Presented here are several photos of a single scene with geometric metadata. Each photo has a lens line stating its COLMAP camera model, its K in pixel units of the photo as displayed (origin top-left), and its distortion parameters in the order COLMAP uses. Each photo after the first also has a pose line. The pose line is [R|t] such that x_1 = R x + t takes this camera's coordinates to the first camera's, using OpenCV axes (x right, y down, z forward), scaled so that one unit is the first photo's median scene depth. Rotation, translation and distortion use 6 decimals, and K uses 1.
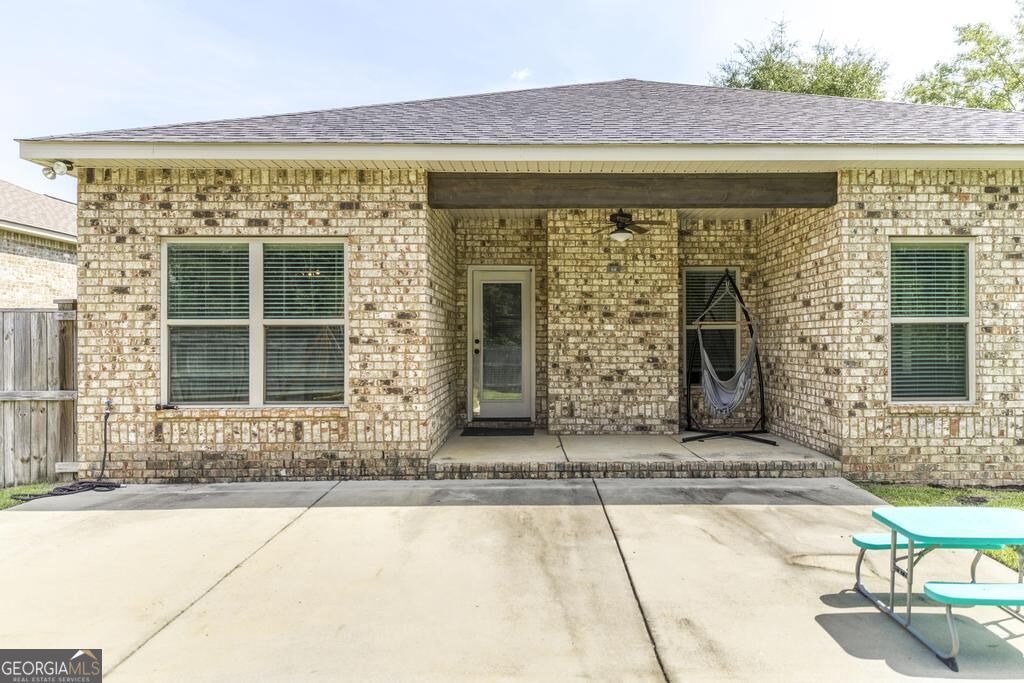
lens RADIAL K [[642.2, 0, 528.8], [0, 642.2, 342.6], [0, 0, 1]] dist [0.004573, -0.003081]
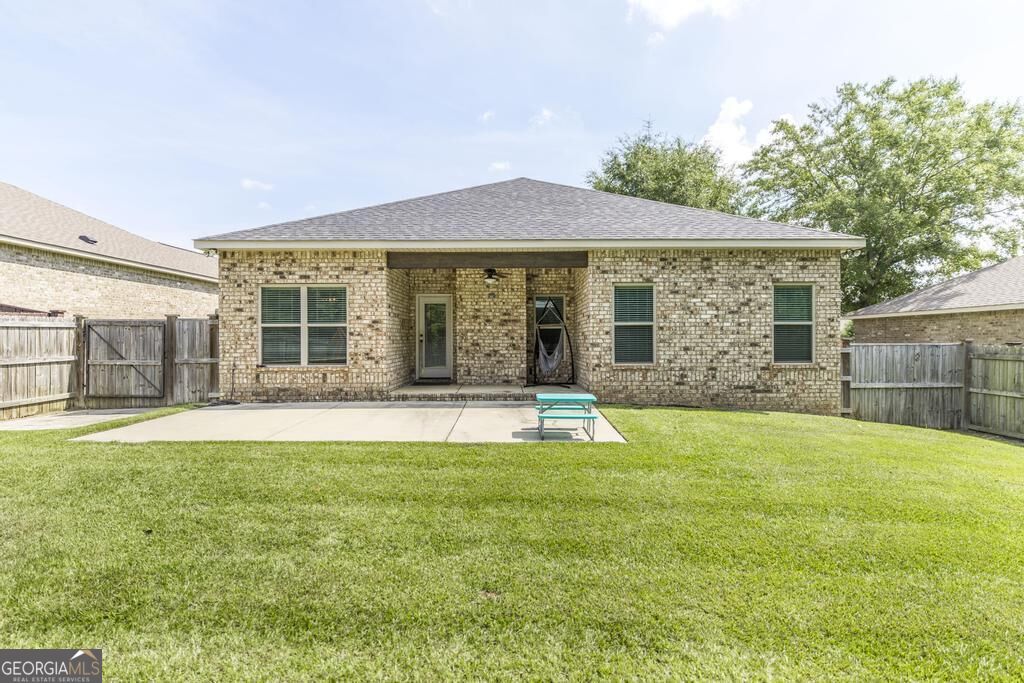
lens RADIAL K [[521.0, 0, 499.2], [0, 521.0, 343.7], [0, 0, 1]] dist [0.003472, -0.000041]
pose [[0.999882, -0.000987, -0.015353, 0.227966], [0.001054, 0.999990, 0.004362, 0.021180], [0.015349, -0.004378, 0.999873, -0.663863]]
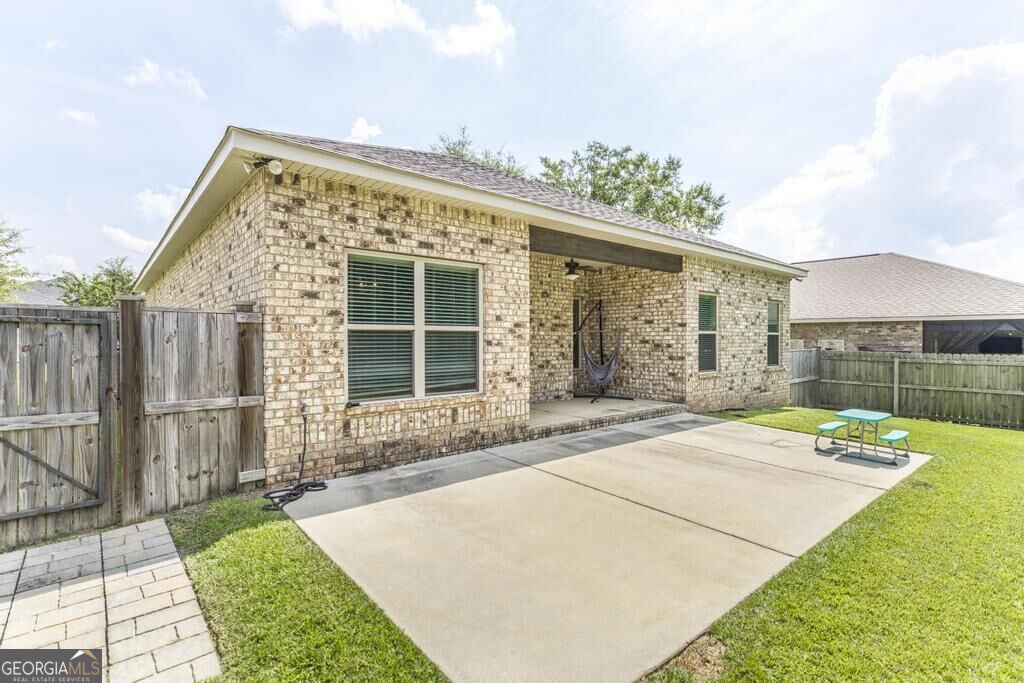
lens RADIAL K [[491.9, 0, 516.3], [0, 491.9, 343.4], [0, 0, 1]] dist [0.001697, 0.000407]
pose [[0.768149, -0.003033, 0.640264, -0.874026], [-0.001915, 0.999973, 0.007035, -0.009719], [-0.640268, -0.006630, 0.768123, 0.181592]]
